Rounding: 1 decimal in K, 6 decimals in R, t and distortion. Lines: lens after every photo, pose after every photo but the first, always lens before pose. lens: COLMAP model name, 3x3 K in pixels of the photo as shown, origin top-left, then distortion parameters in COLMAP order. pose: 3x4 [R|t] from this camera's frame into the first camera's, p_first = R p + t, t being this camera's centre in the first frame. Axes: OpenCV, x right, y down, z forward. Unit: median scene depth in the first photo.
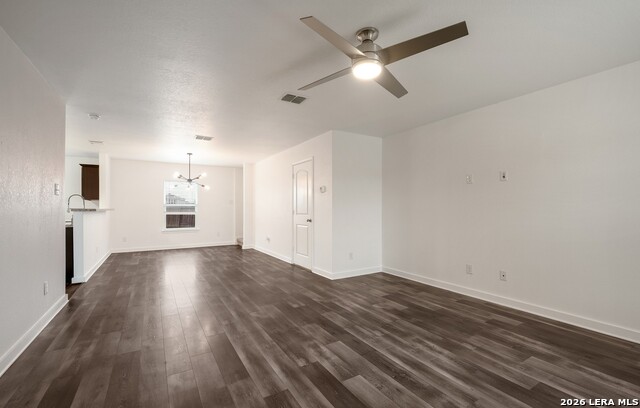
lens RADIAL K [[280.7, 0, 319.6], [0, 280.7, 201.6], [0, 0, 1]] dist [-0.002986, -0.000561]
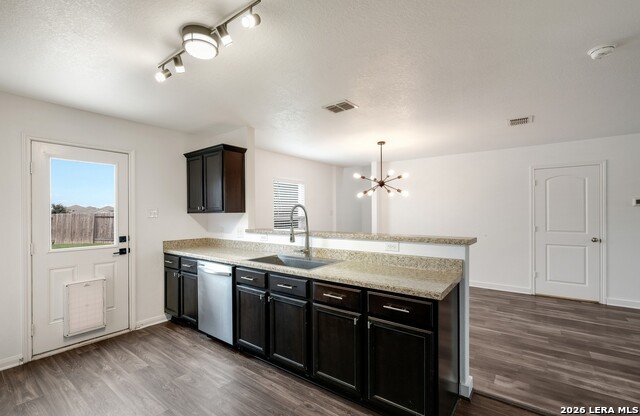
lens RADIAL K [[286.5, 0, 318.9], [0, 286.5, 210.1], [0, 0, 1]] dist [-0.000456, 0.000507]
pose [[0.927378, 0.000417, 0.374125, -1.944400], [-0.003882, 0.999956, 0.008508, -0.038627], [-0.374106, -0.009343, 0.927339, 0.974346]]
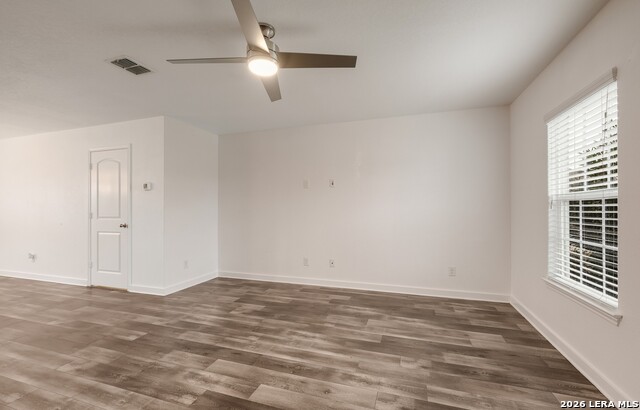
lens RADIAL K [[280.7, 0, 323.3], [0, 280.7, 204.6], [0, 0, 1]] dist [-0.002986, -0.000561]
pose [[0.757815, 0.004837, 0.652452, -0.223122], [-0.010706, 0.999930, 0.005022, -0.002232], [-0.652382, -0.010791, 0.757814, 0.097131]]
